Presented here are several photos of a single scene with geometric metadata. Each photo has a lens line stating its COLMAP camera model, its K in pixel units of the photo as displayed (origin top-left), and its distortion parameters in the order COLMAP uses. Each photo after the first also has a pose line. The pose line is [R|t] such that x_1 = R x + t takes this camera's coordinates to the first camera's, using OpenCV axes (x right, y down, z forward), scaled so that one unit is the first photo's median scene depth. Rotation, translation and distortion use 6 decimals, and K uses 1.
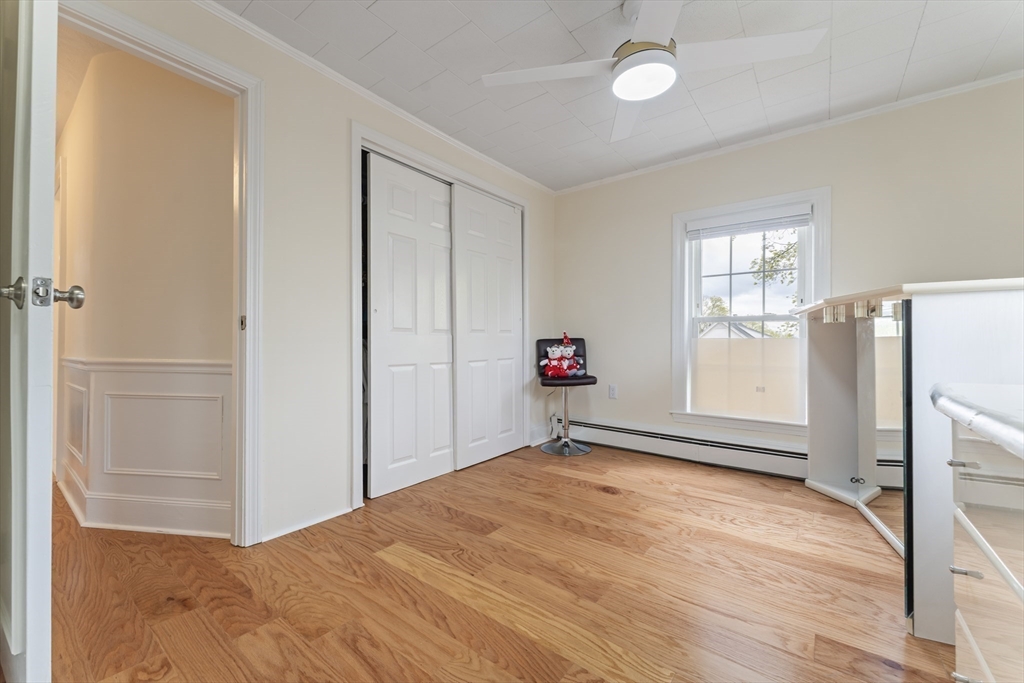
lens RADIAL K [[412.9, 0, 517.6], [0, 412.9, 337.3], [0, 0, 1]] dist [0.000334, -0.000199]
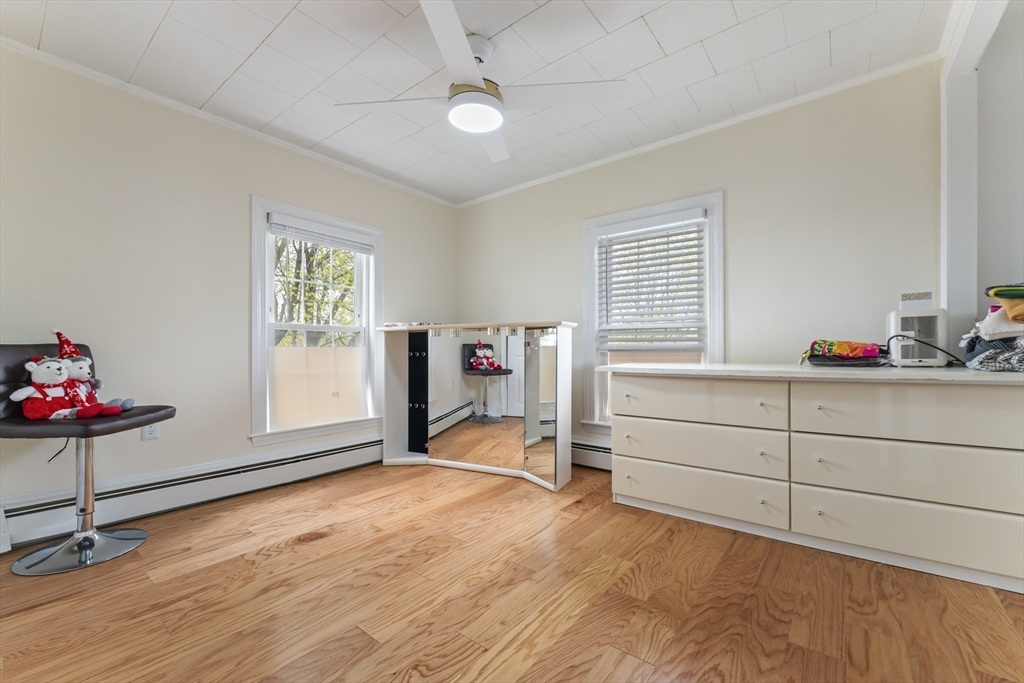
lens RADIAL K [[412.9, 0, 517.0], [0, 412.9, 350.1], [0, 0, 1]] dist [0.000334, -0.000199]
pose [[0.020087, -0.000670, 0.999798, -0.687130], [-0.006730, 0.999977, 0.000806, 0.010353], [-0.999776, -0.006745, 0.020082, 0.726372]]
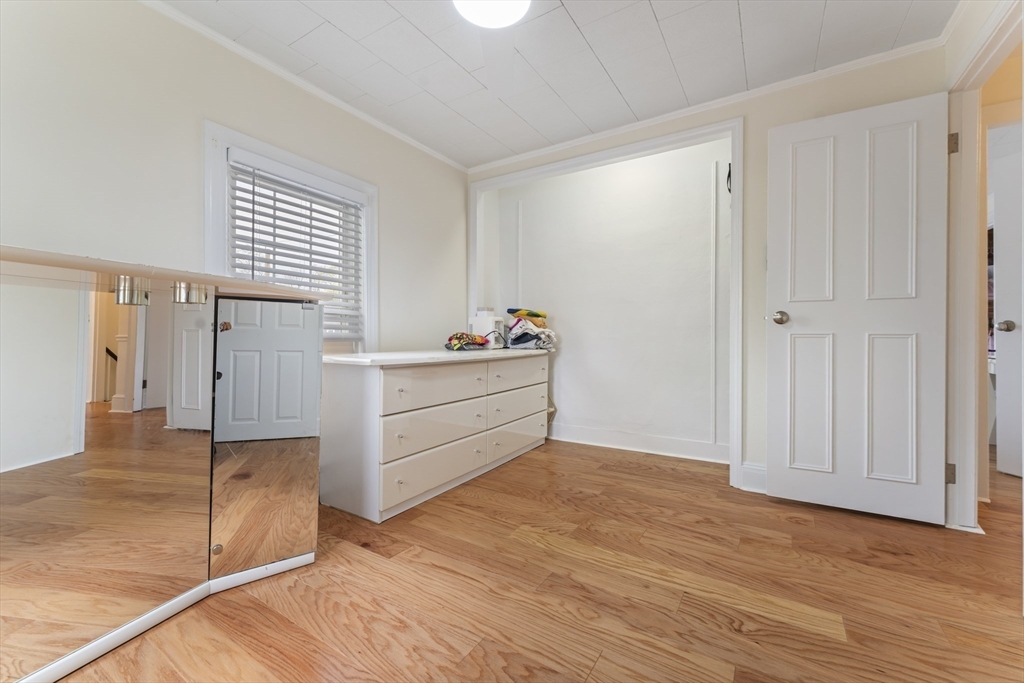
lens RADIAL K [[412.9, 0, 506.9], [0, 412.9, 337.2], [0, 0, 1]] dist [0.000334, -0.000199]
pose [[-0.998067, 0.000775, -0.062139, 0.267402], [0.001681, 0.999893, -0.014536, 0.018052], [0.062121, -0.014612, -0.997962, 1.480214]]
